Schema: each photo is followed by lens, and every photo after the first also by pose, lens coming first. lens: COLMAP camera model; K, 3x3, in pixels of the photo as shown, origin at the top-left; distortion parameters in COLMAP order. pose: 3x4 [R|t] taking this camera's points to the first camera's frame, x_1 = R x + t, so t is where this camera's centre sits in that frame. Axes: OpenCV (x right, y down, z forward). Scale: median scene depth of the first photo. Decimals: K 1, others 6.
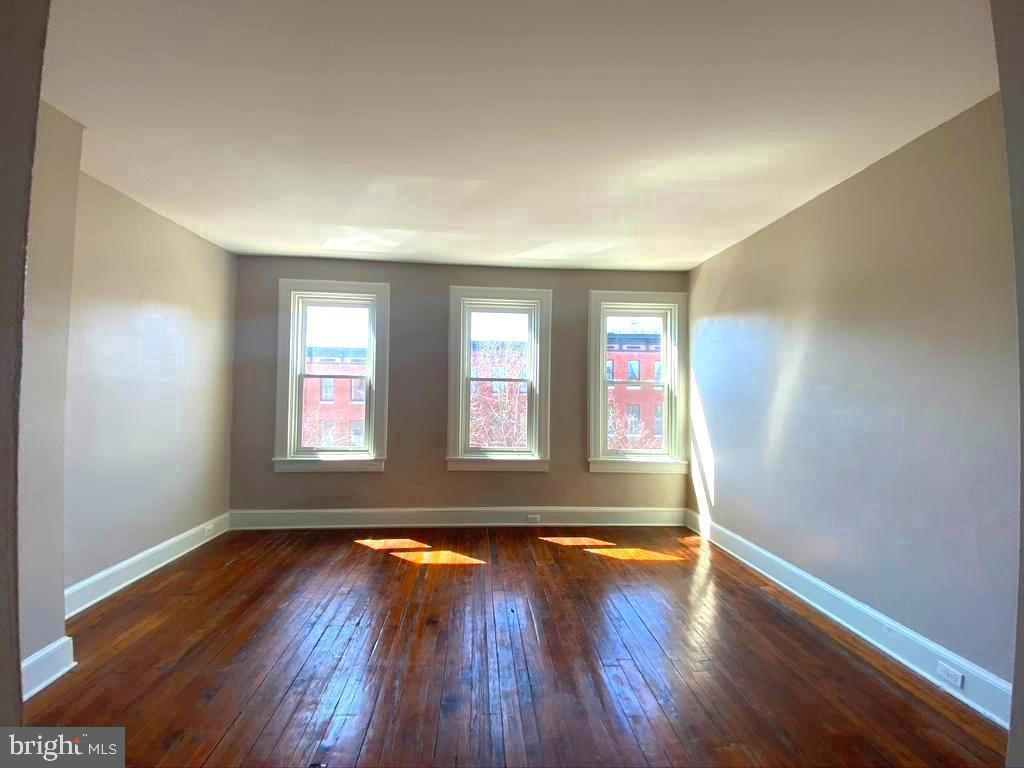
lens RADIAL K [[415.7, 0, 503.8], [0, 415.7, 381.7], [0, 0, 1]] dist [0.043263, -0.030718]
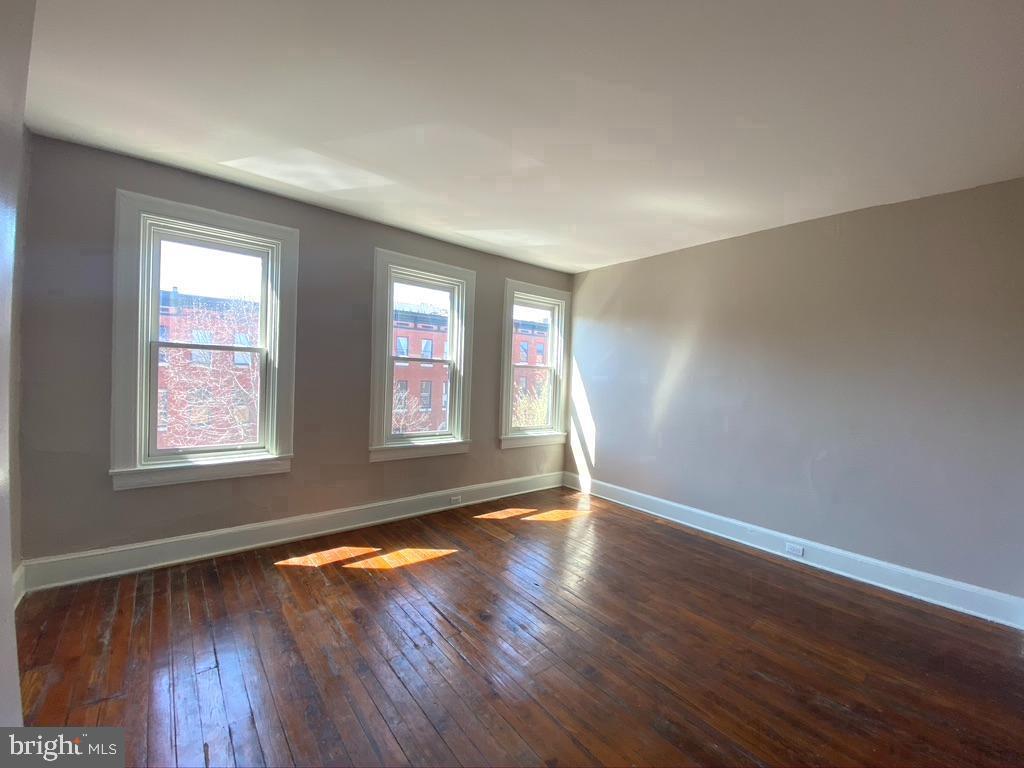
lens RADIAL K [[415.7, 0, 503.8], [0, 415.7, 381.7], [0, 0, 1]] dist [0.043263, -0.030718]
pose [[0.820027, 0.005731, 0.572296, -0.412318], [-0.040199, 0.998057, 0.047605, -0.008178], [-0.570912, -0.062044, 0.818664, 0.131844]]
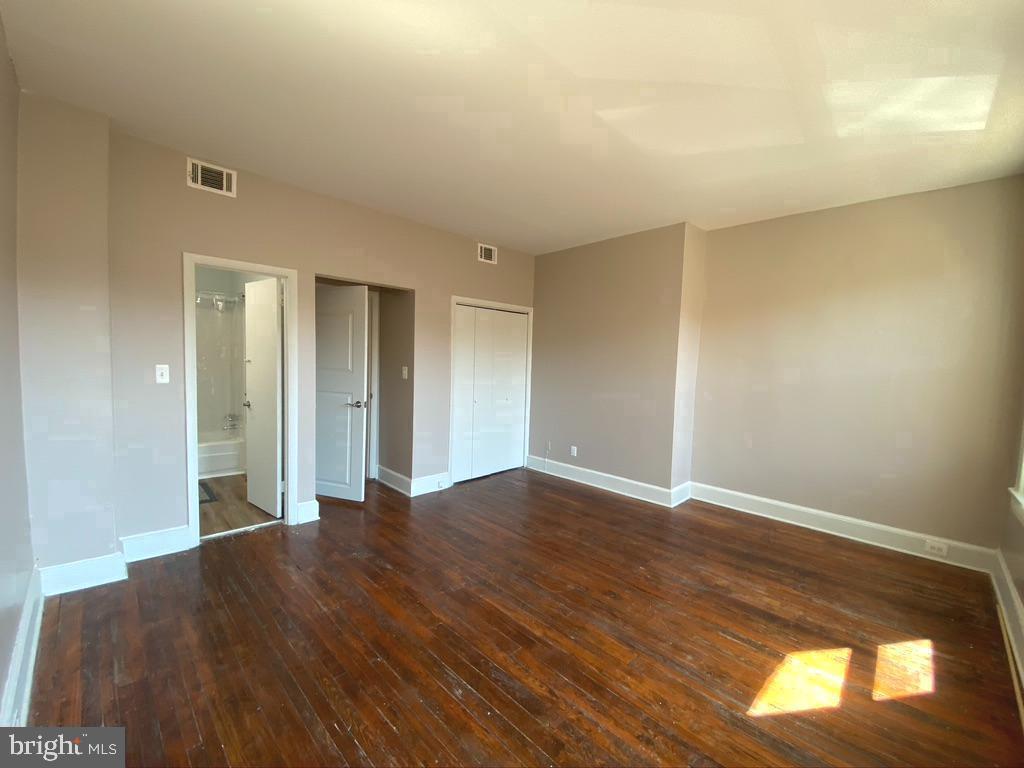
lens RADIAL K [[415.7, 0, 503.8], [0, 415.7, 381.7], [0, 0, 1]] dist [0.043263, -0.030718]
pose [[-0.753199, 0.007261, -0.657753, 0.401628], [-0.025384, 0.998873, 0.040094, 0.020992], [0.657303, 0.046895, -0.752166, 0.934038]]
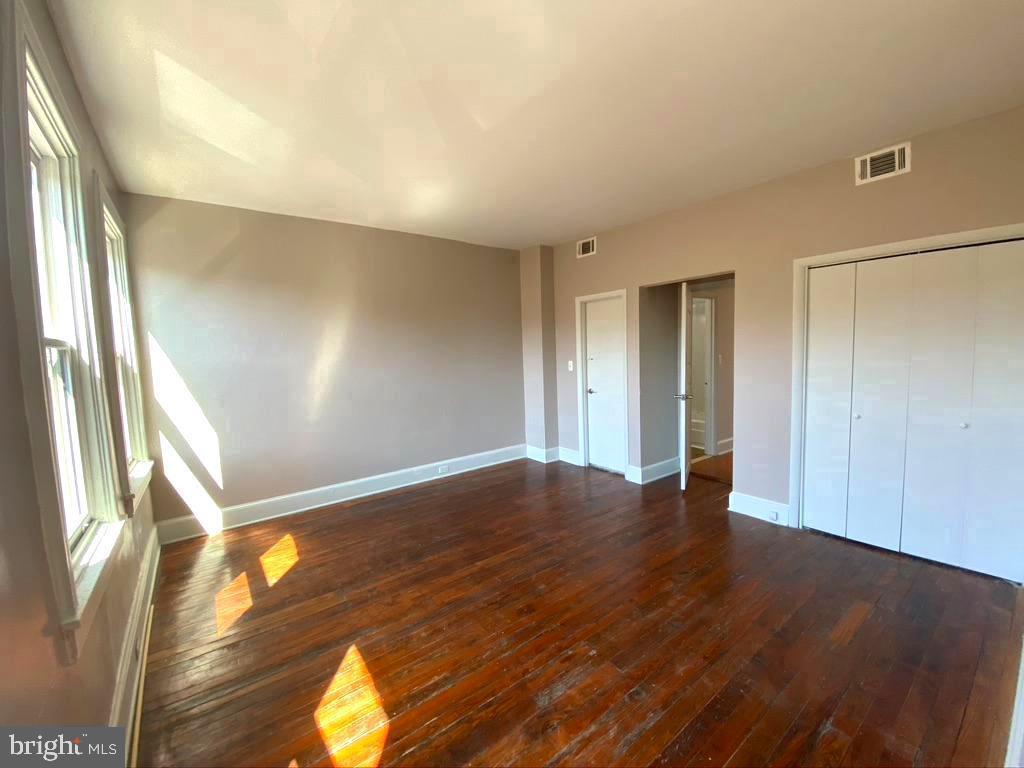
lens RADIAL K [[415.7, 0, 503.8], [0, 415.7, 381.7], [0, 0, 1]] dist [0.043263, -0.030718]
pose [[-0.548296, -0.052614, 0.834627, -0.523070], [0.010918, 0.997484, 0.070053, 0.008798], [-0.836213, 0.047522, -0.546342, 0.909547]]
